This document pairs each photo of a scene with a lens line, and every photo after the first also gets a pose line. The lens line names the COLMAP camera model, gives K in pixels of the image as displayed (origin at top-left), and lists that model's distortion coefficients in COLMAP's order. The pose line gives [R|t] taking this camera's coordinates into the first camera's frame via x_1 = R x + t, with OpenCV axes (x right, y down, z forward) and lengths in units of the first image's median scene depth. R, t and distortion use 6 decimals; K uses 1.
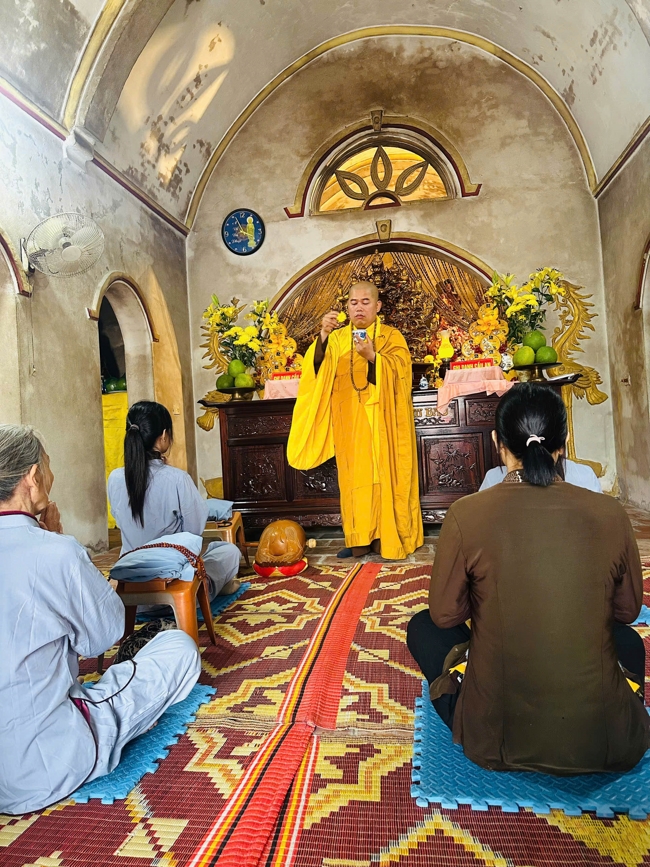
lens RADIAL K [[623.5, 0, 324.0], [0, 623.5, 436.8], [0, 0, 1]] dist [0.030876, -0.045289]
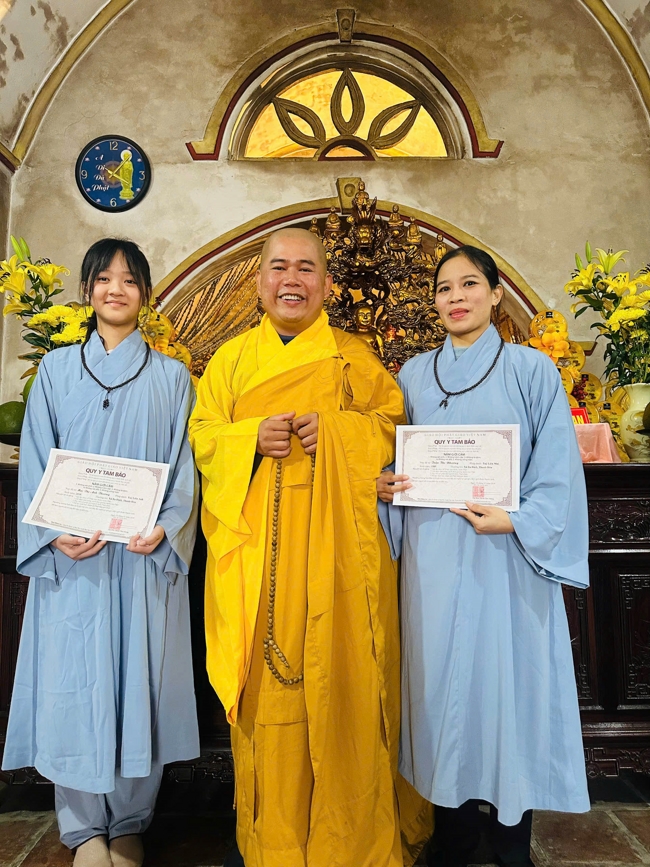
lens RADIAL K [[622.6, 0, 326.1], [0, 622.6, 438.4], [0, 0, 1]] dist [0.014669, -0.016914]
pose [[0.984904, 0.061735, 0.161721, -0.011180], [-0.048125, 0.995065, -0.086768, -0.037929], [-0.166279, 0.077675, 0.983015, 0.429253]]
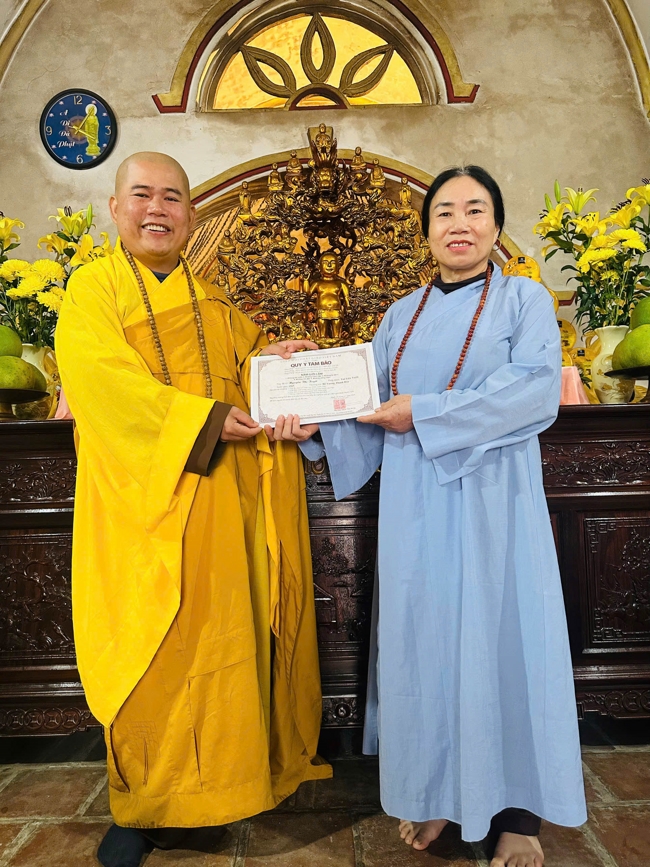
lens RADIAL K [[622.6, 0, 320.5], [0, 622.6, 429.4], [0, 0, 1]] dist [0.014669, -0.016914]
pose [[0.986999, 0.034268, 0.157030, 0.011309], [-0.026611, 0.998364, -0.050605, -0.028406], [-0.158508, 0.045768, 0.986296, 0.433269]]
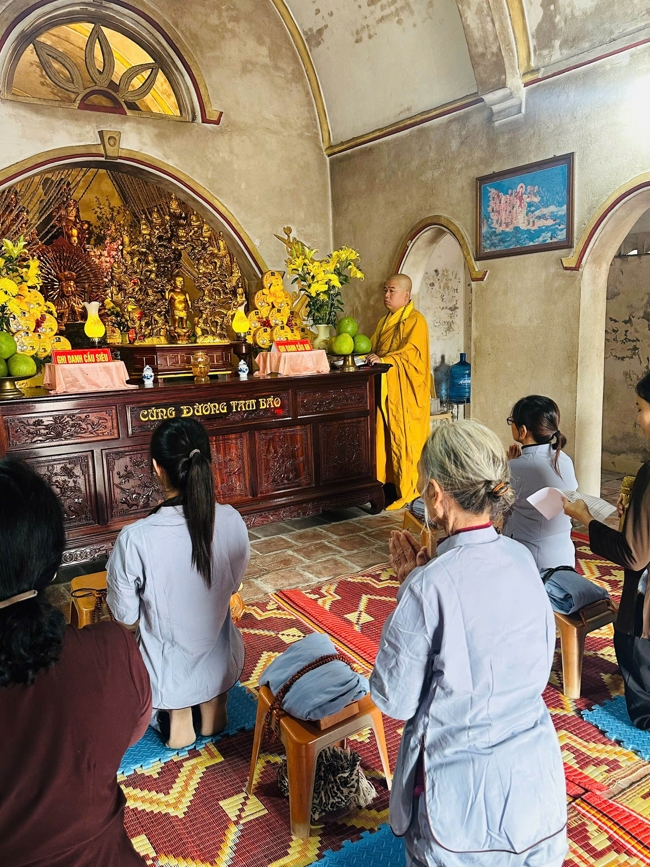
lens RADIAL K [[711.9, 0, 331.1], [0, 711.9, 456.0], [0, 0, 1]] dist [0.027586, -0.055777]
pose [[0.739206, -0.093314, 0.666984, -0.333638], [-0.014139, 0.987986, 0.153893, -0.092637], [-0.673331, -0.123189, 0.729006, 0.133558]]
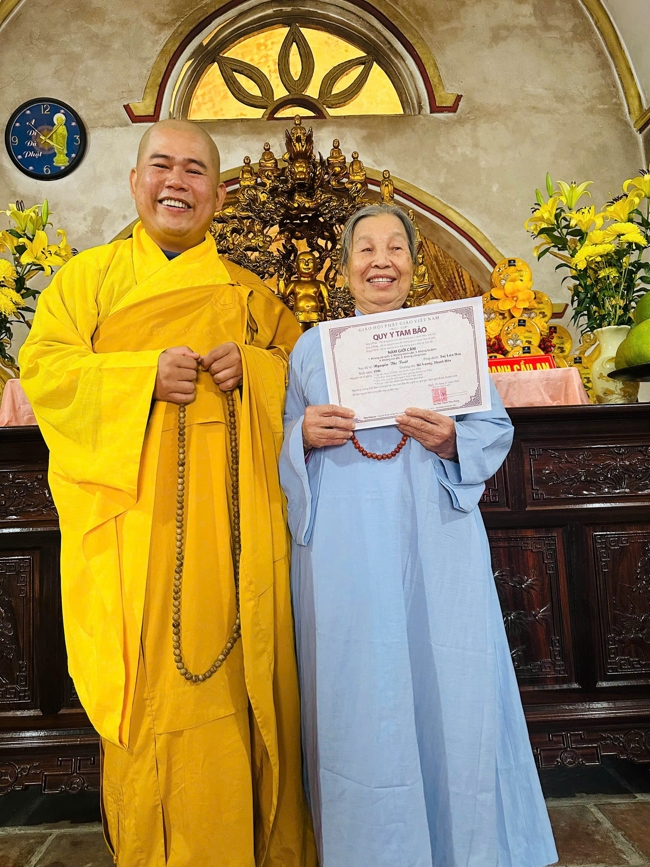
lens RADIAL K [[622.6, 0, 320.9], [0, 622.6, 434.7], [0, 0, 1]] dist [0.014669, -0.016914]
pose [[0.983943, 0.032311, 0.175534, 0.023099], [-0.014913, 0.994921, -0.099546, -0.016693], [-0.177859, 0.095330, 0.979428, 0.468724]]
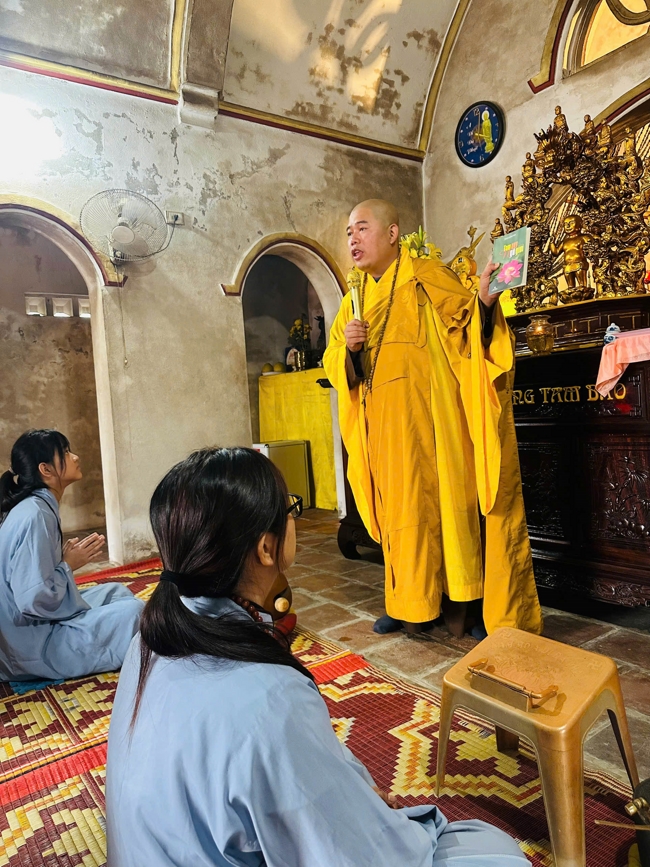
lens RADIAL K [[623.5, 0, 310.4], [0, 623.5, 430.2], [0, 0, 1]] dist [0.030876, -0.045289]
pose [[0.701901, 0.026853, -0.711768, 0.285161], [0.030312, 0.997258, 0.067516, -0.037723], [0.711629, -0.068965, 0.699162, 0.336990]]
